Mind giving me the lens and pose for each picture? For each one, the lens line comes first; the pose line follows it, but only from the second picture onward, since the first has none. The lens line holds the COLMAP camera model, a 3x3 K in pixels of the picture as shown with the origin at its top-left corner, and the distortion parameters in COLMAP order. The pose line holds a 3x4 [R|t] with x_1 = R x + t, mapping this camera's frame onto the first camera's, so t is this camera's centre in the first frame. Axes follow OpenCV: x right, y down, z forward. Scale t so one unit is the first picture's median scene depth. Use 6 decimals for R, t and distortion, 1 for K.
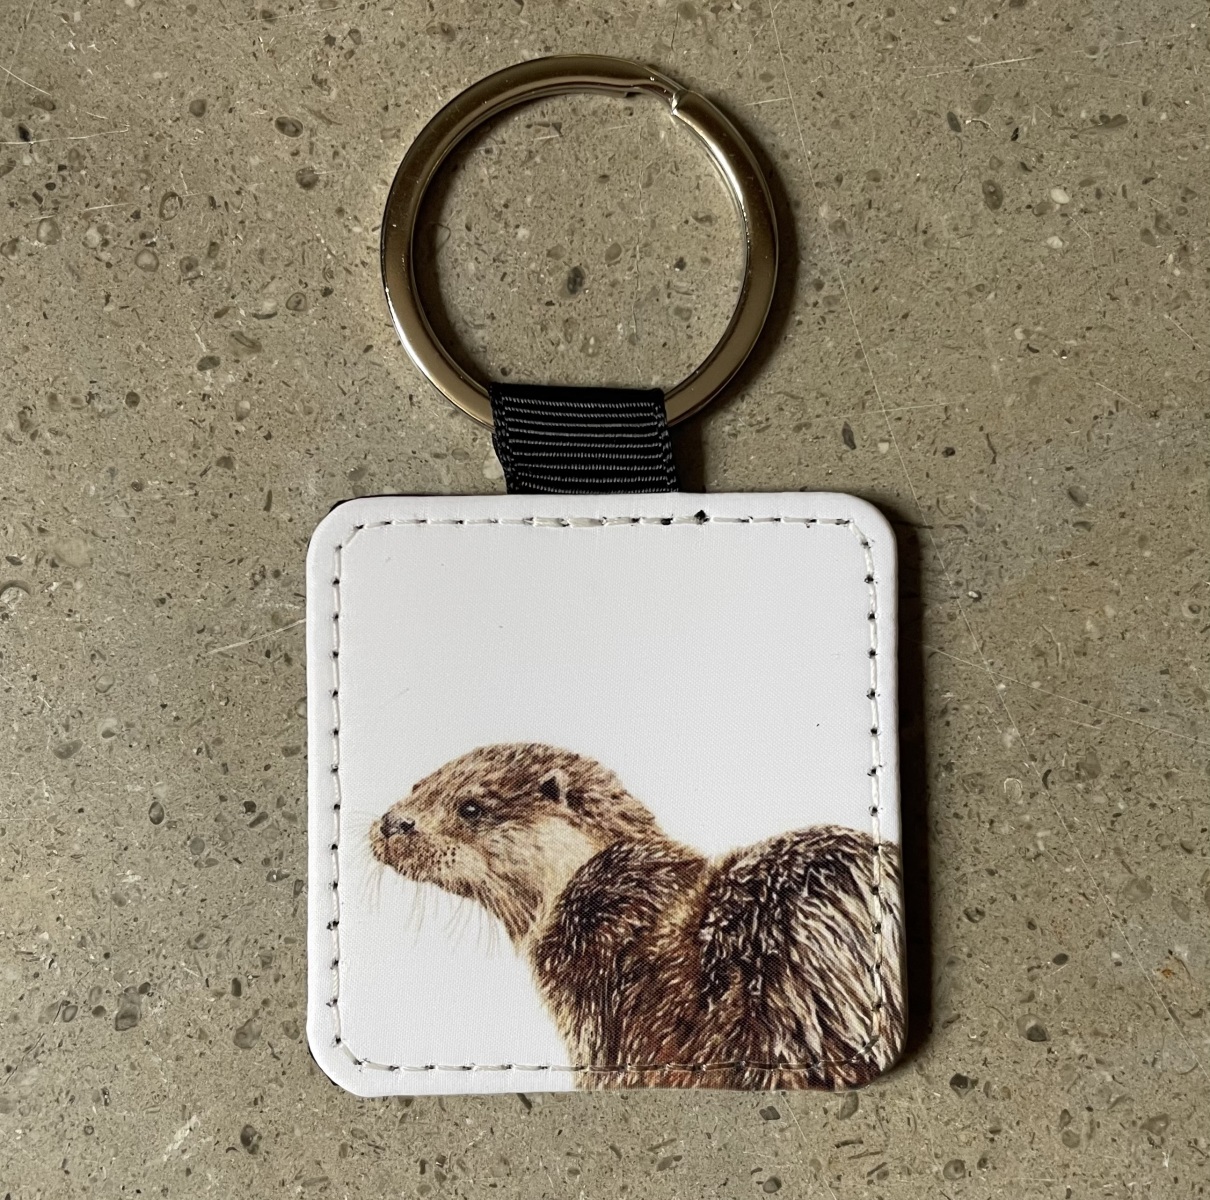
lens RADIAL K [[1144.4, 0, 592.5], [0, 1144.4, 688.4], [0, 0, 1]] dist [0.010389, 0.000000]
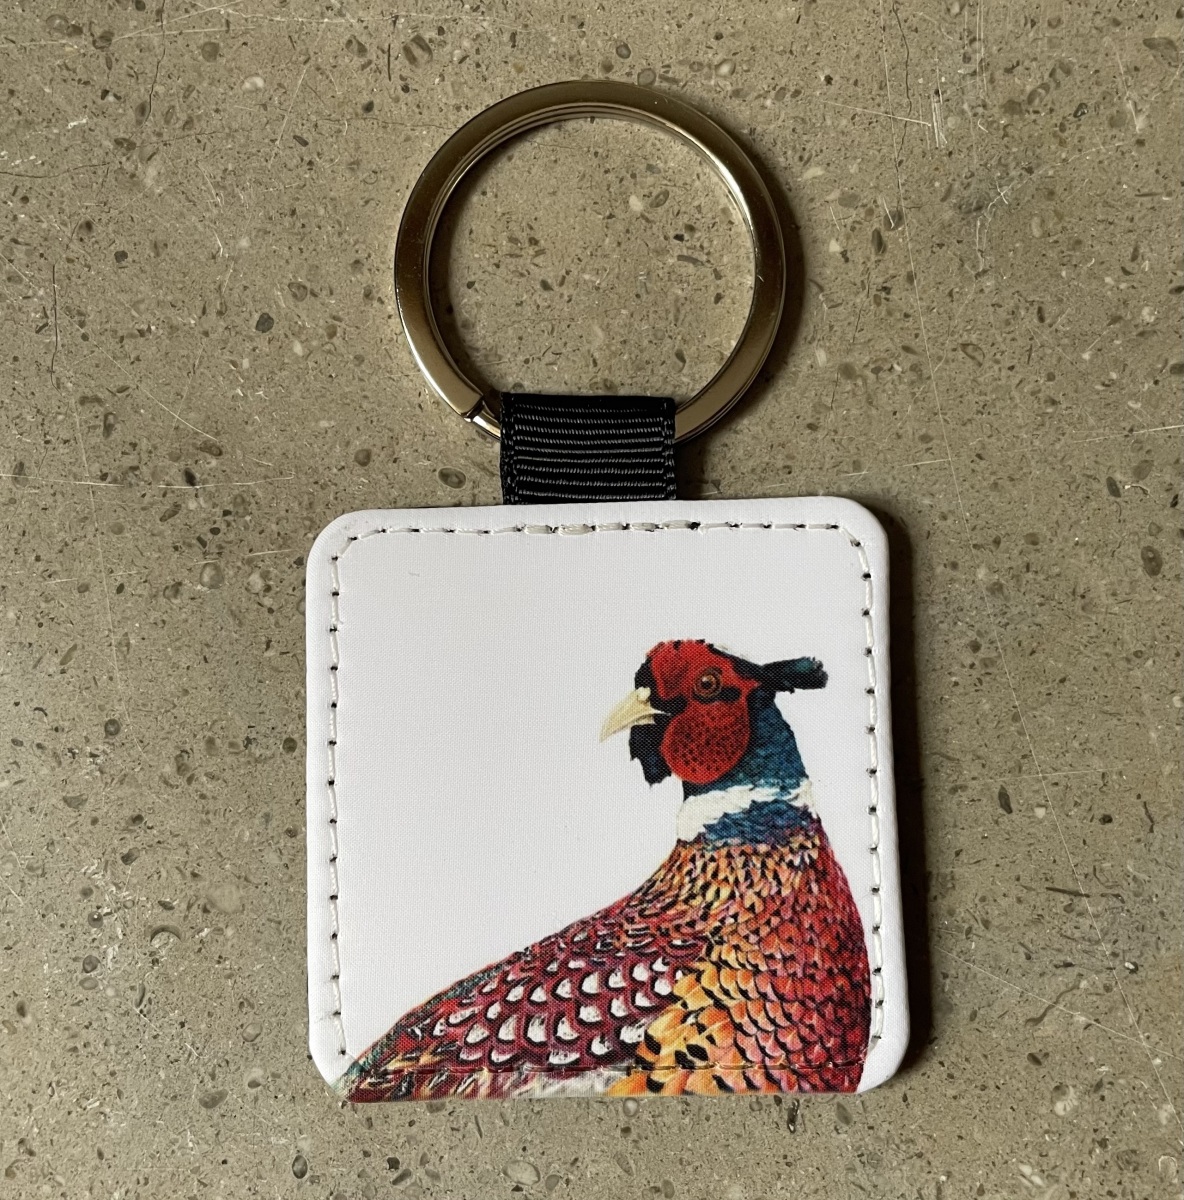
lens RADIAL K [[1134.9, 0, 574.0], [0, 1134.9, 665.2], [0, 0, 1]] dist [0.010389, 0.000000]
pose [[0.999608, 0.025793, -0.010915, -0.141864], [-0.026075, 0.999307, -0.026545, -0.301078], [0.010223, 0.026819, 0.999588, 0.006107]]
